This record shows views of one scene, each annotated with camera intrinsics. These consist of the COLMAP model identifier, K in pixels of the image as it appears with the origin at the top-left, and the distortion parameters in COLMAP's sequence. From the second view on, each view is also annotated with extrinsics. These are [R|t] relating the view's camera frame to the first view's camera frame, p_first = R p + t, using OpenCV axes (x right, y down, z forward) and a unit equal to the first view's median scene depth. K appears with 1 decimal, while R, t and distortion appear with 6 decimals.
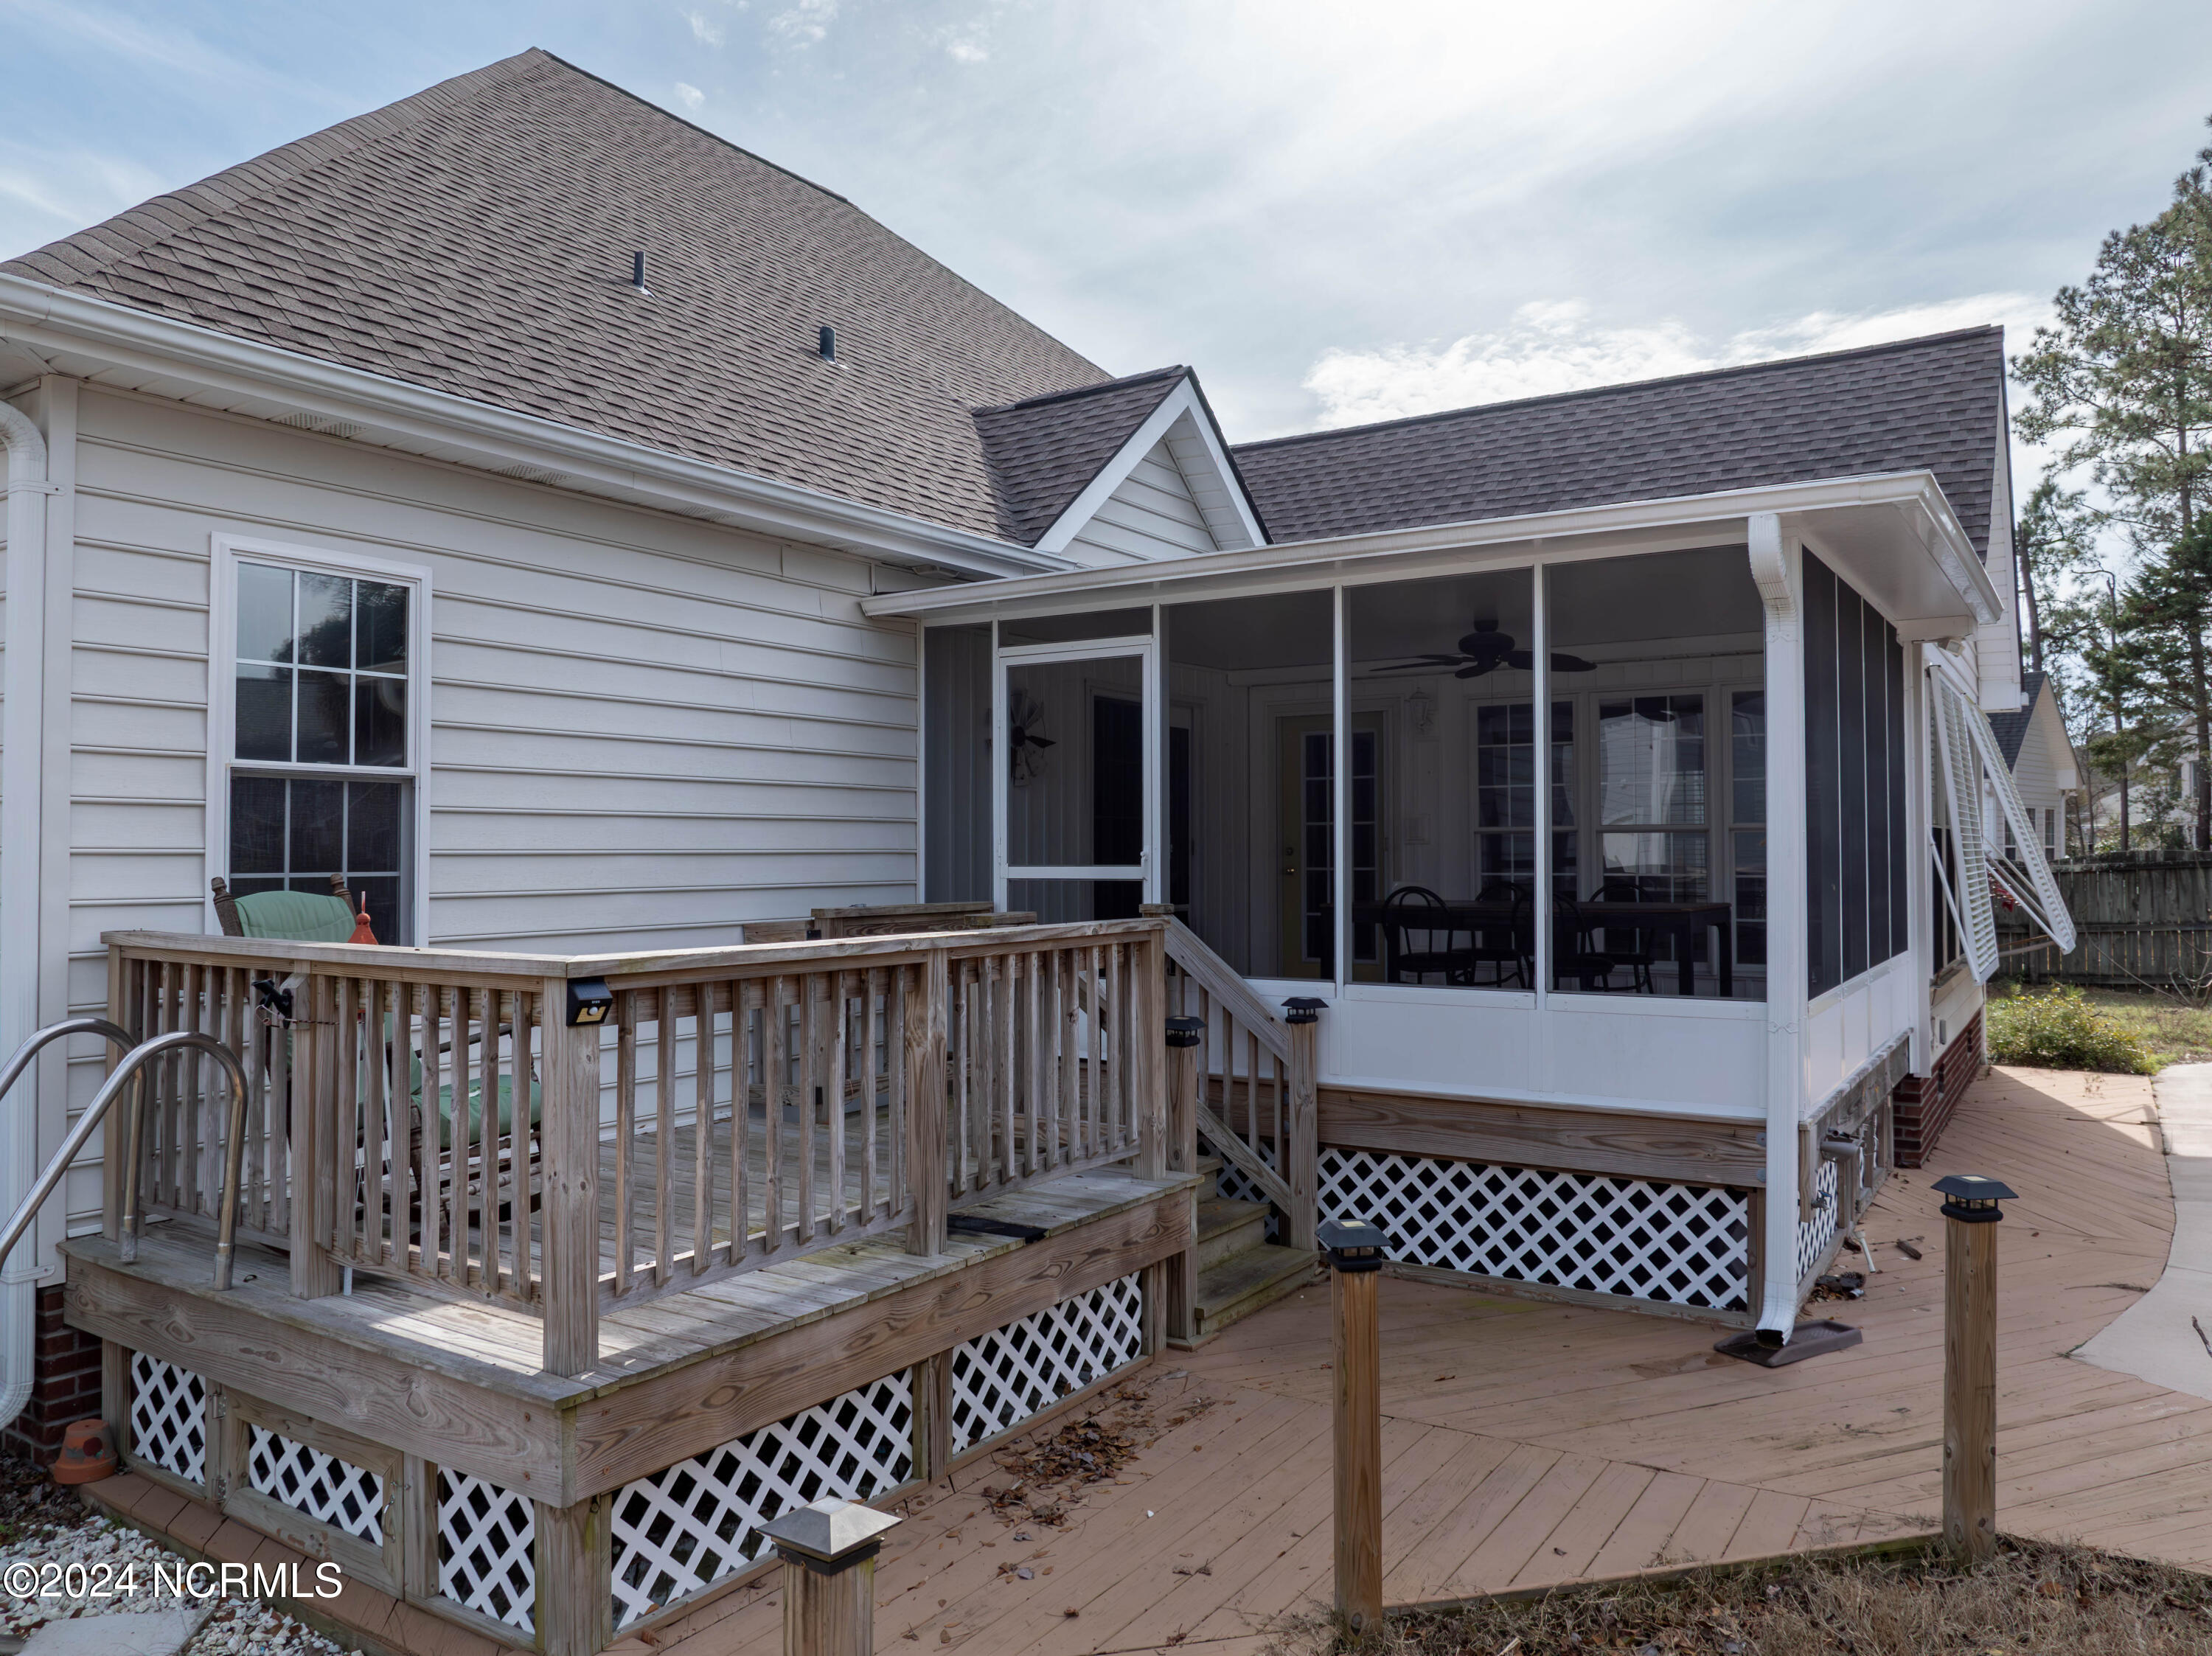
lens RADIAL K [[1572.3, 0, 1104.9], [0, 1572.3, 819.6], [0, 0, 1]] dist [-0.041471, 0.009087]
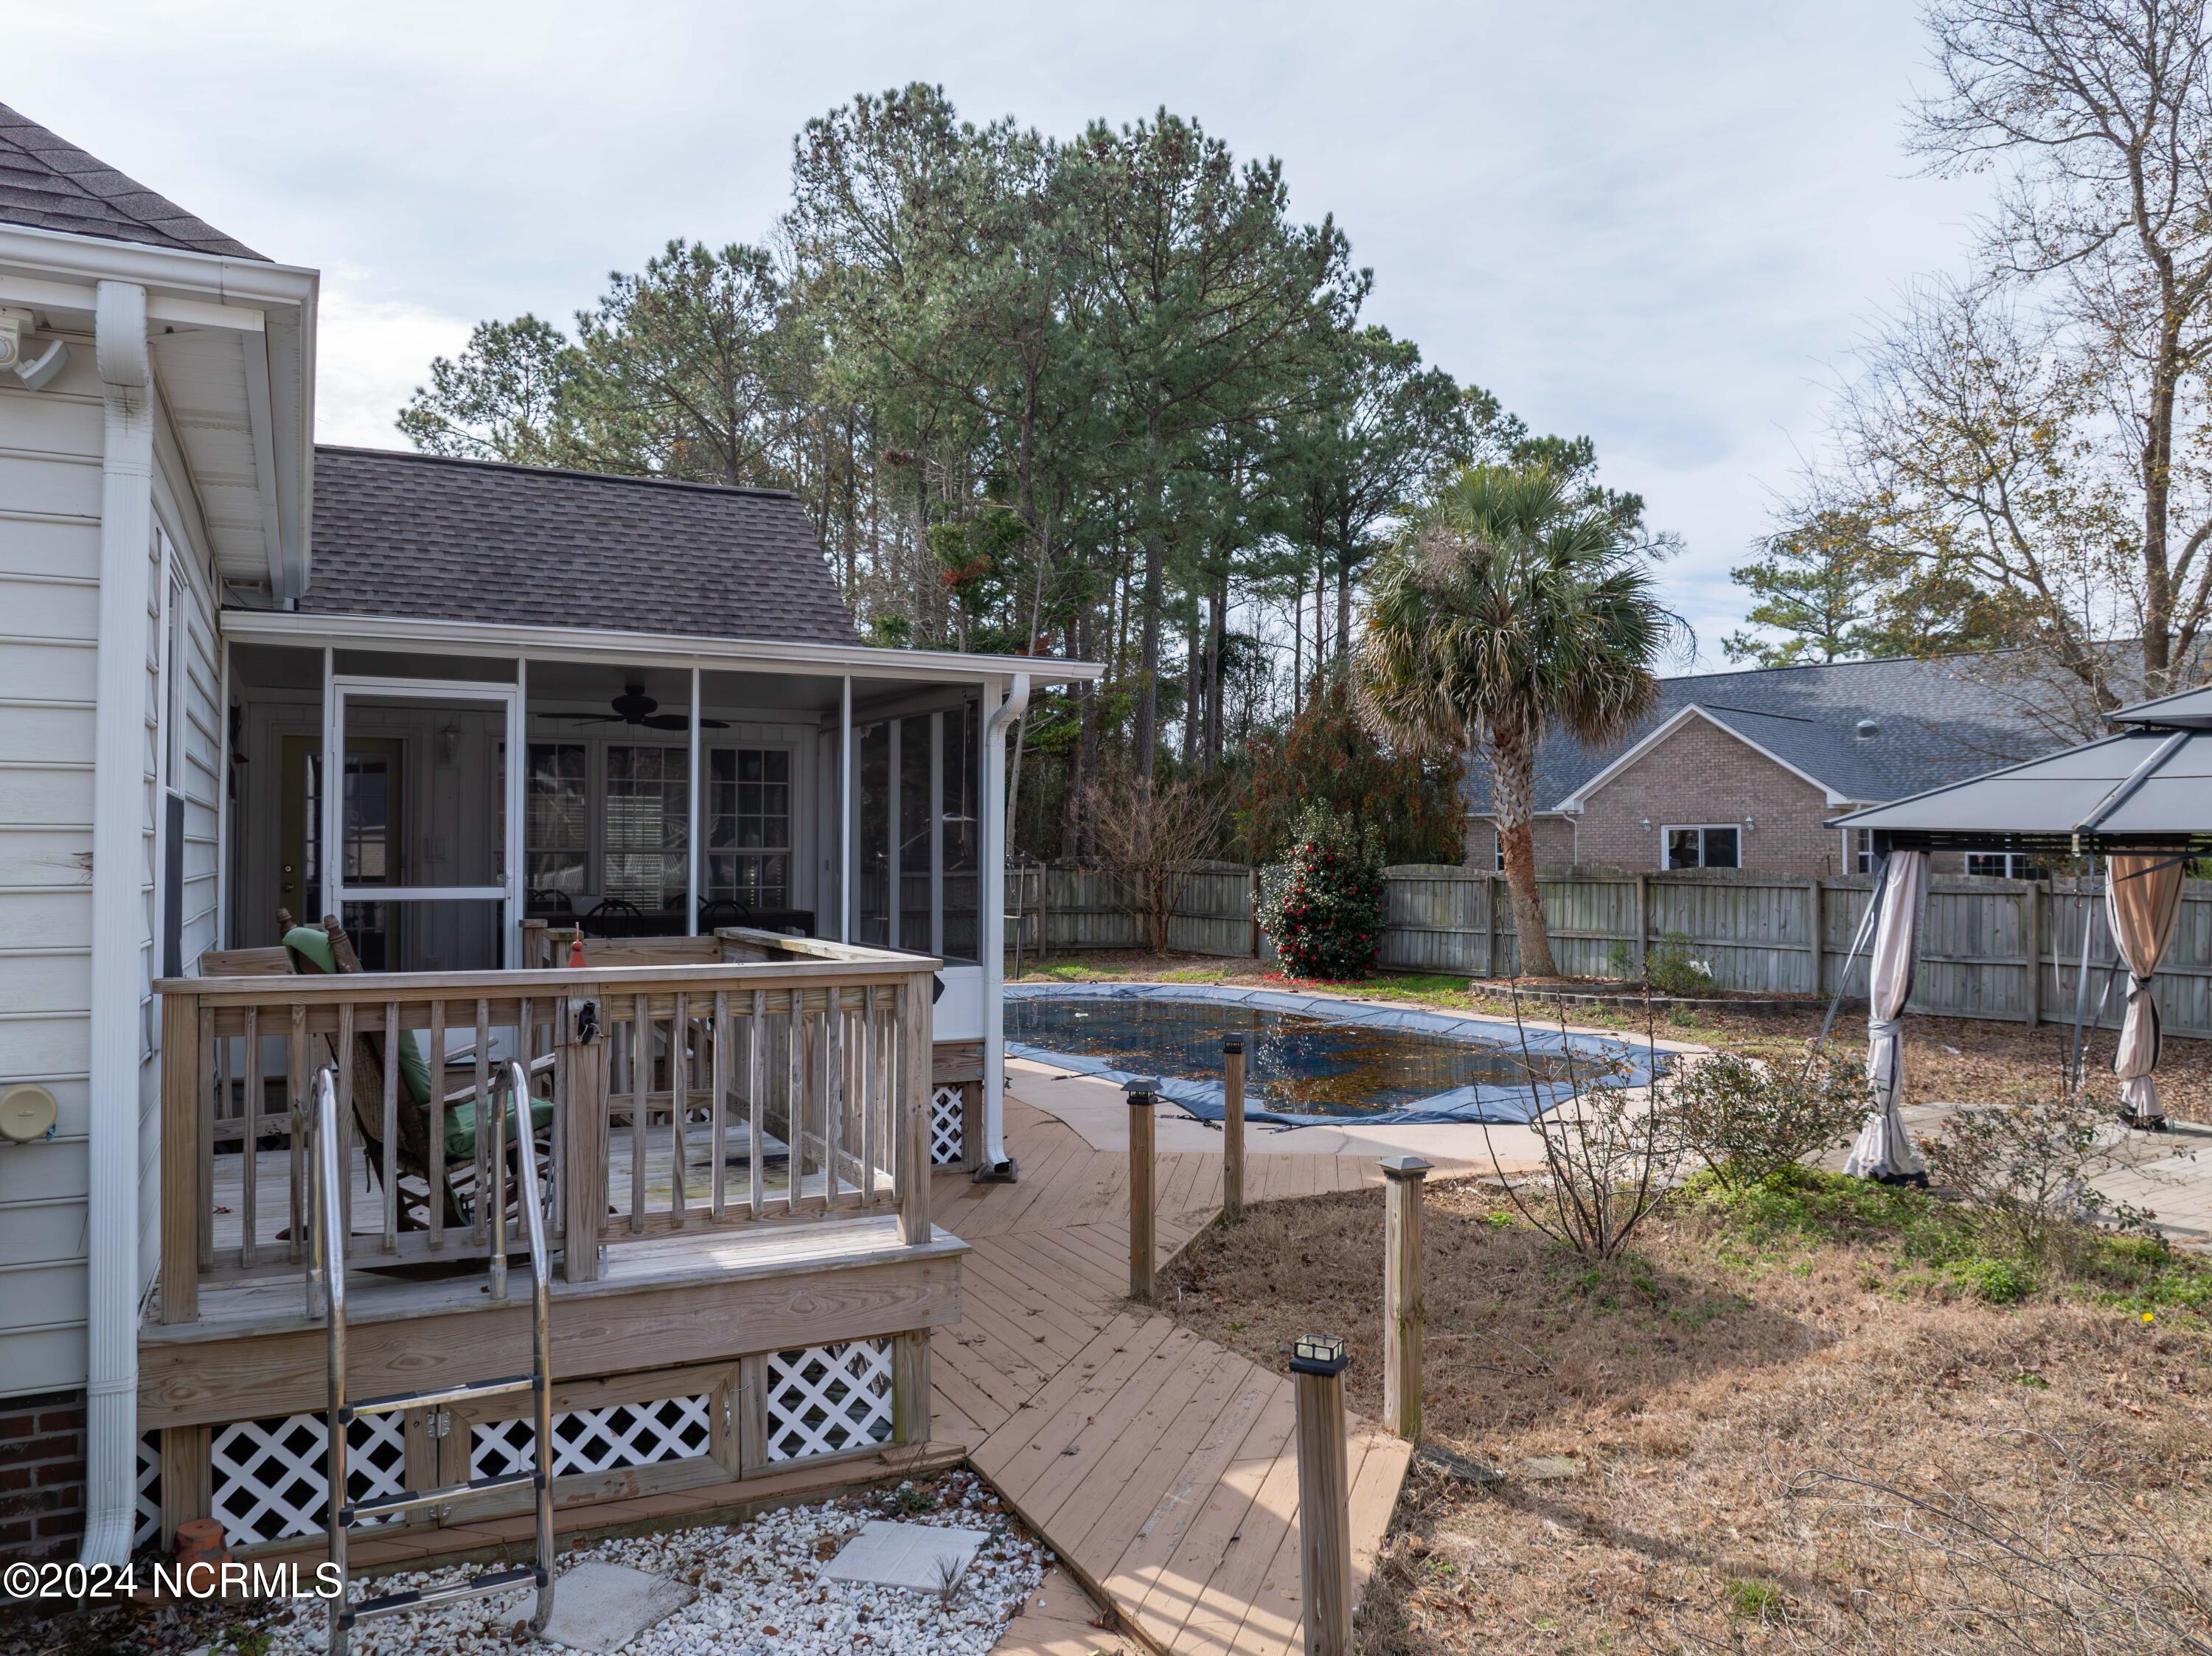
lens RADIAL K [[1572.3, 0, 1106.6], [0, 1572.3, 837.0], [0, 0, 1]] dist [-0.041471, 0.009087]
pose [[0.498506, 0.012697, 0.866793, -0.713150], [-0.020116, 0.999793, -0.003076, -0.011322], [-0.866653, -0.015903, 0.498658, 0.056772]]
